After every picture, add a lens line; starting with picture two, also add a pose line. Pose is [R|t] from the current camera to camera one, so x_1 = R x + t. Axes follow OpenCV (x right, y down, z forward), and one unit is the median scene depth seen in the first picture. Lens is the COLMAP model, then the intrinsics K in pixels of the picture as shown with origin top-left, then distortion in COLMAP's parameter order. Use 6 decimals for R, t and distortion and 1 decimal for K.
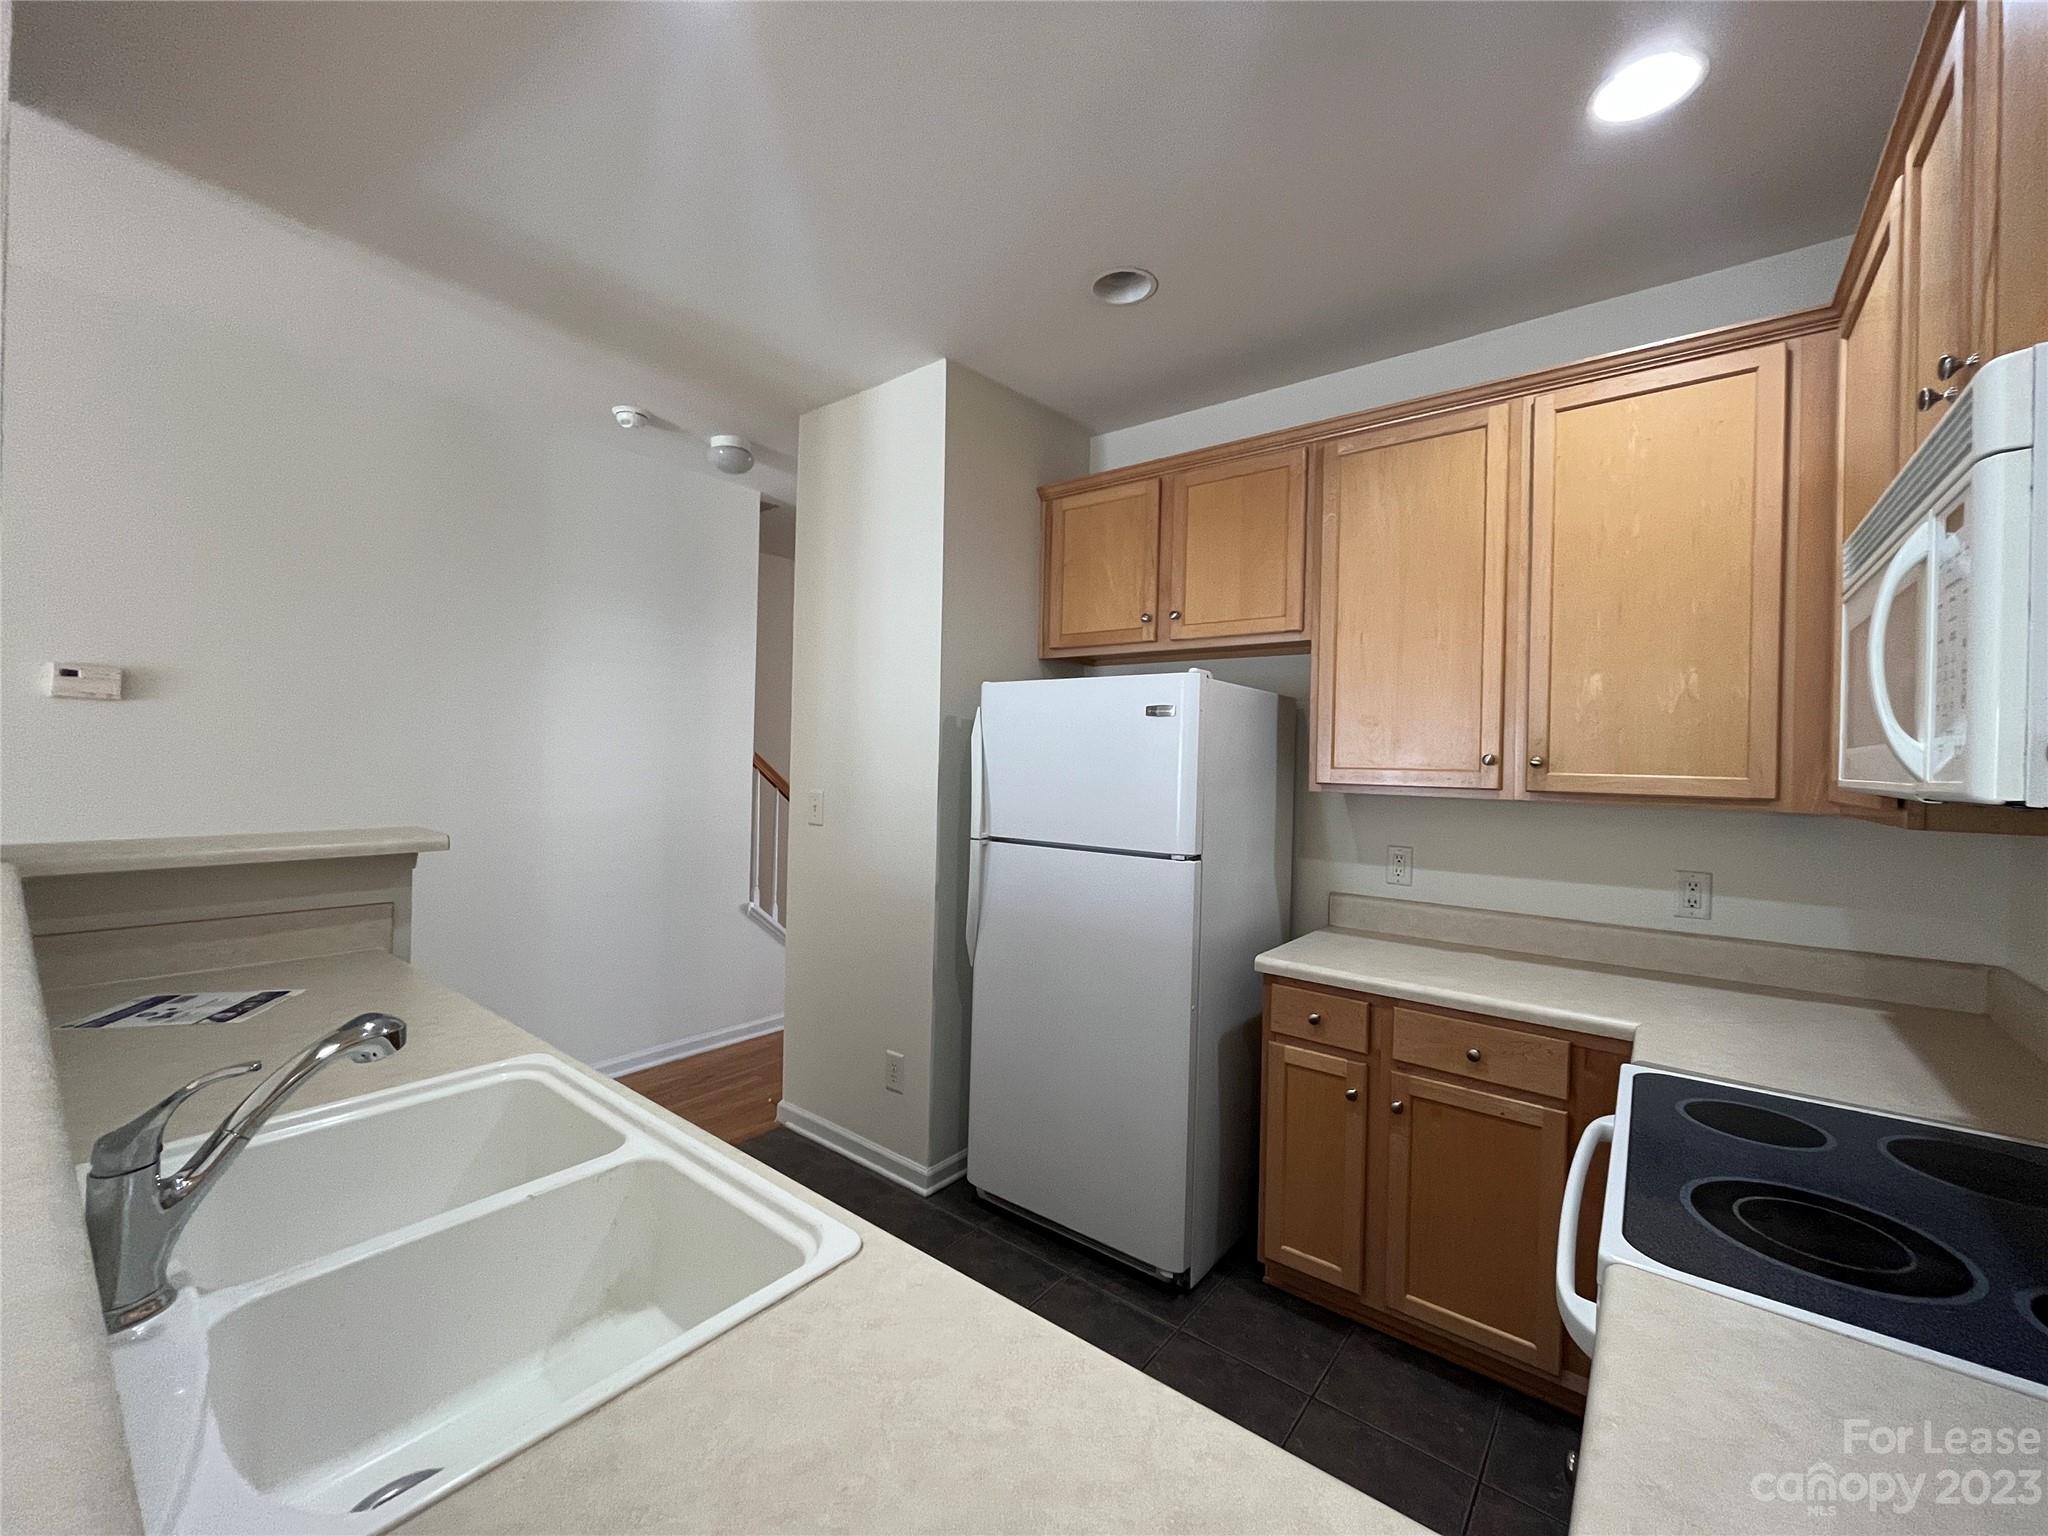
lens RADIAL K [[819.4, 0, 1023.7], [0, 819.4, 763.2], [0, 0, 1]] dist [-0.000048, -0.000712]
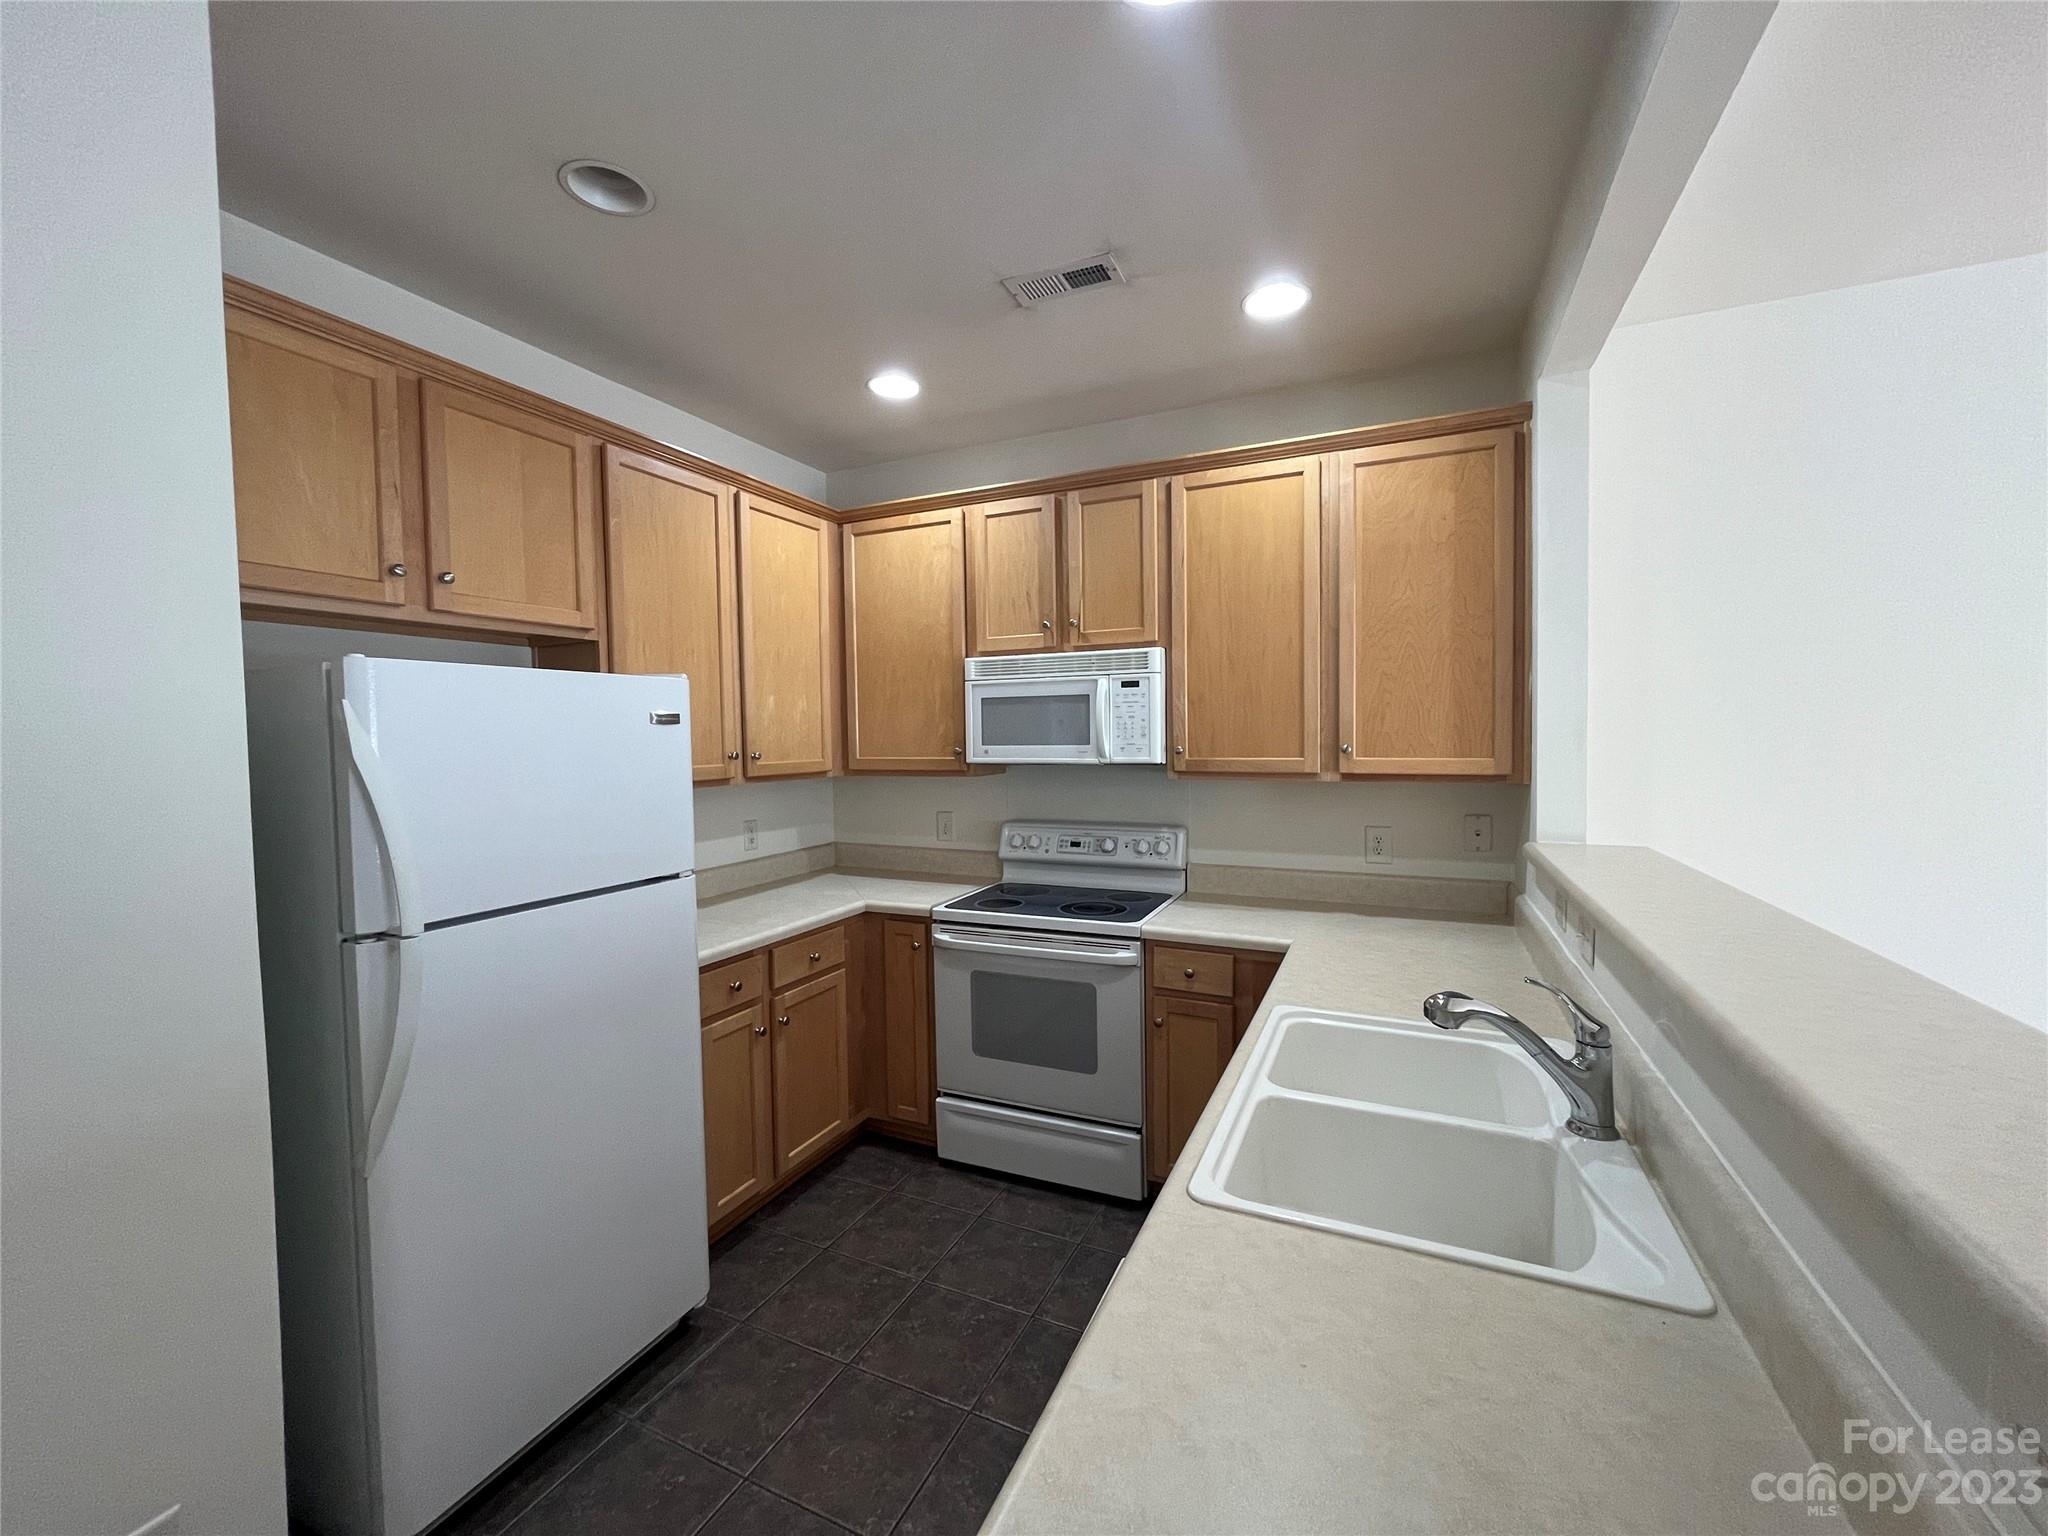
lens RADIAL K [[819.4, 0, 1017.6], [0, 819.4, 765.9], [0, 0, 1]] dist [-0.000048, -0.000712]
pose [[-0.227931, -0.059839, 0.971837, -0.829046], [0.012624, 0.997844, 0.064401, -0.067996], [-0.973595, 0.026947, -0.226685, 0.854180]]
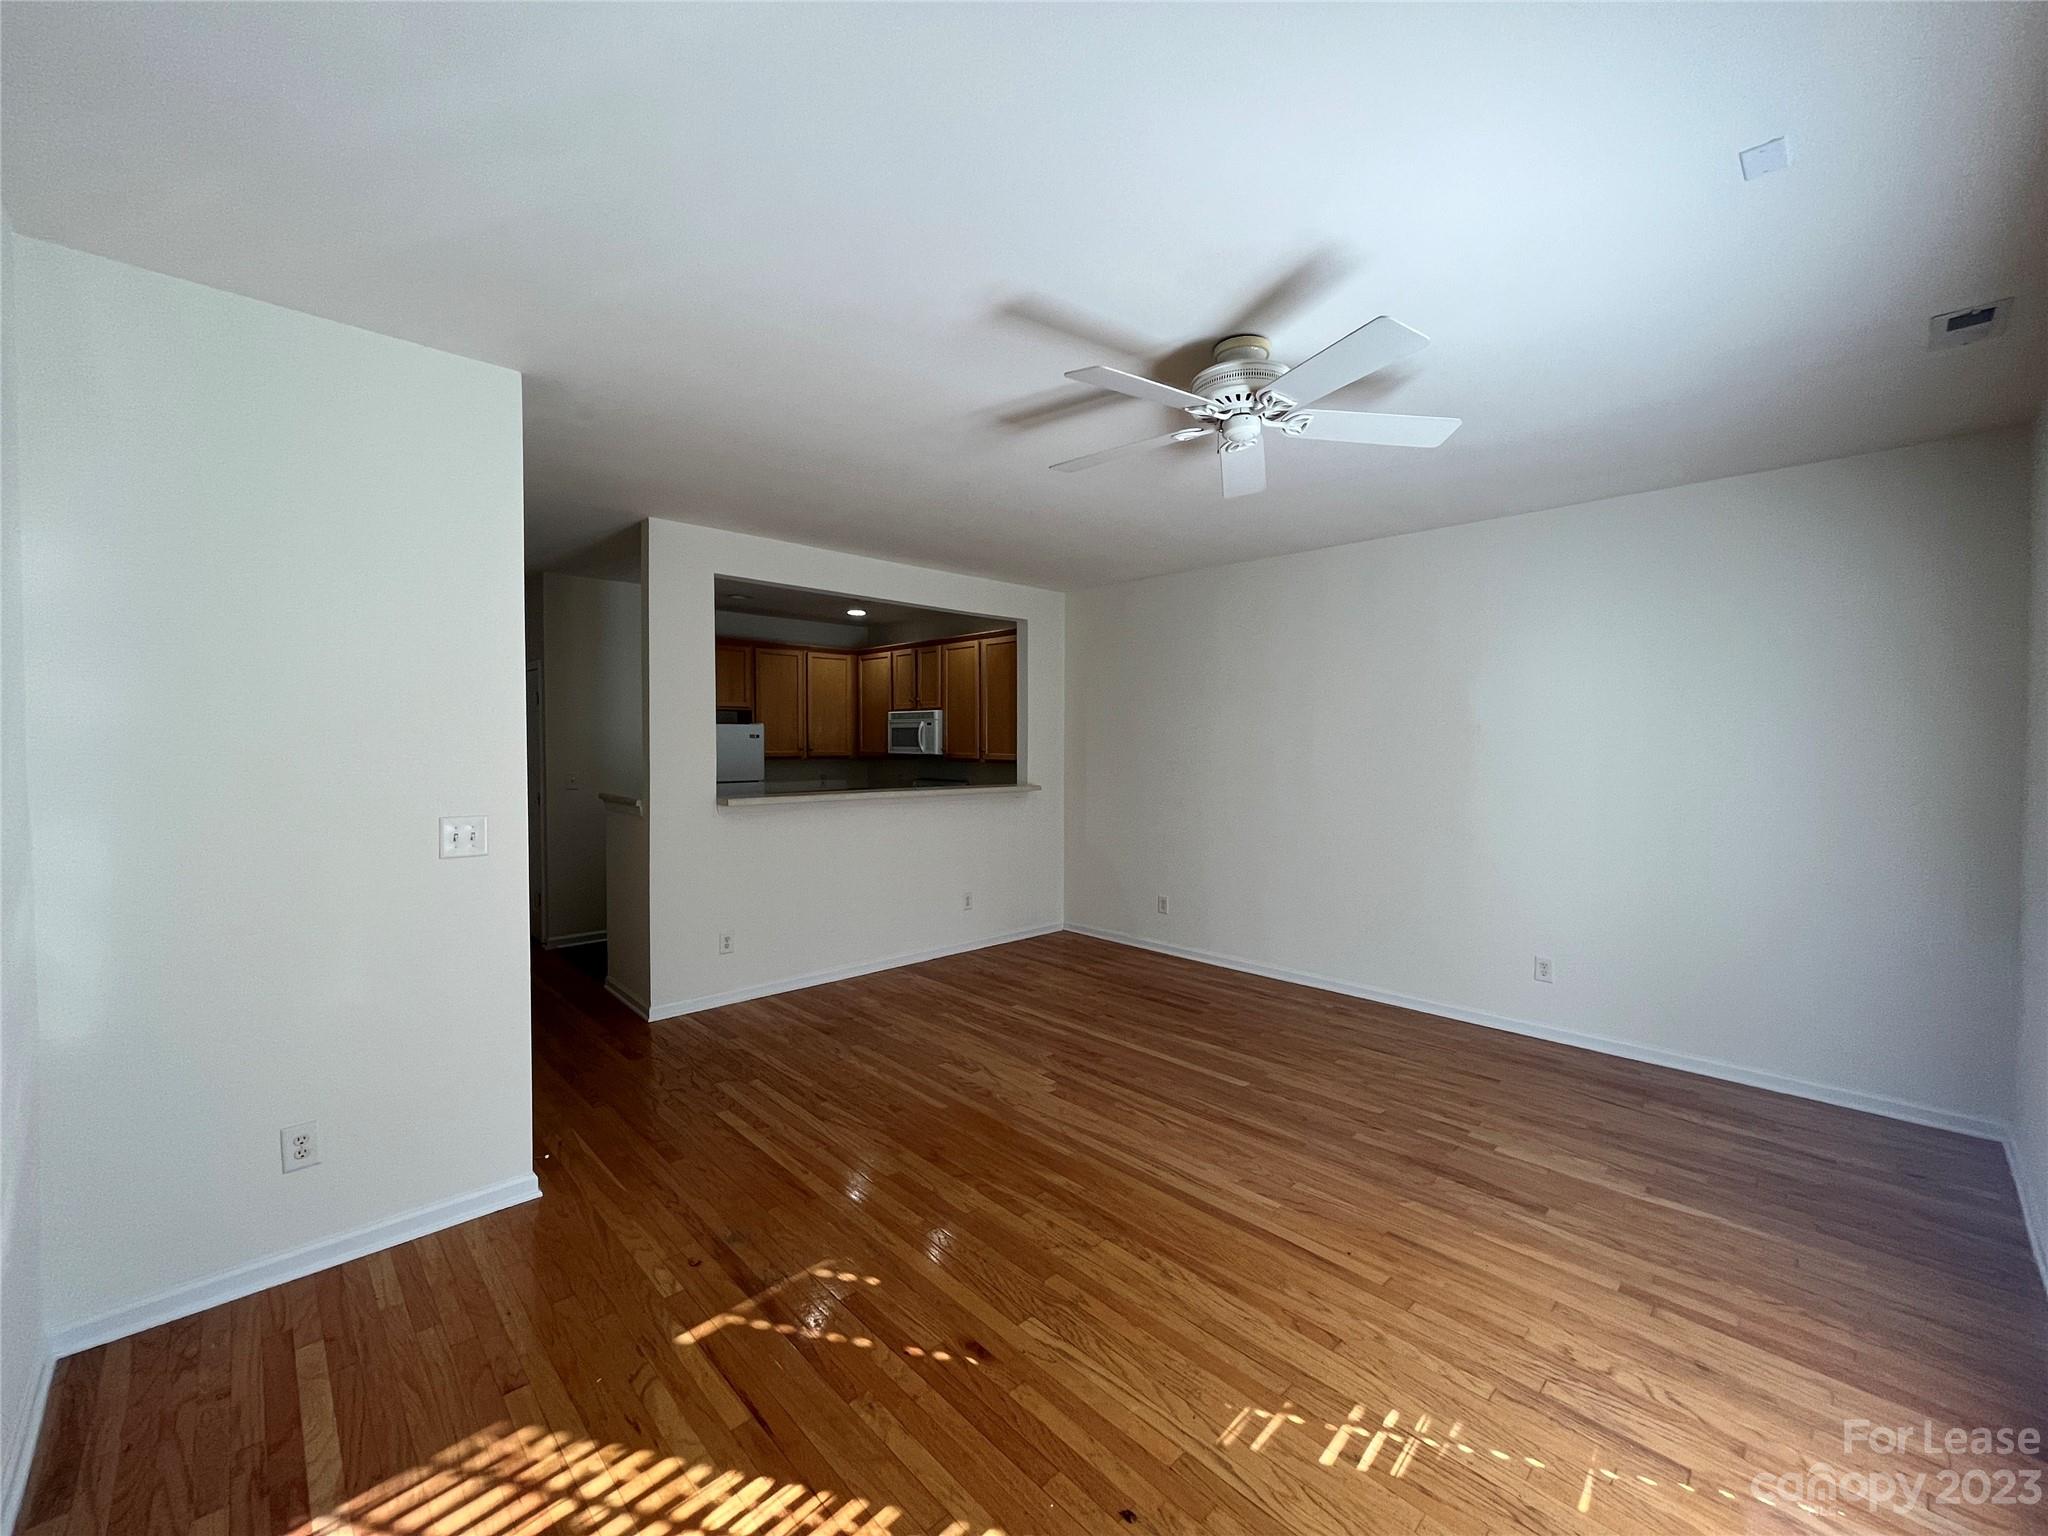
lens RADIAL K [[819.4, 0, 1023.3], [0, 819.4, 761.6], [0, 0, 1]] dist [-0.000048, -0.000712]
pose [[0.124715, -0.053631, 0.990742, -2.943990], [0.010096, 0.998555, 0.052783, -0.131293], [-0.992141, 0.003420, 0.125076, -0.440959]]
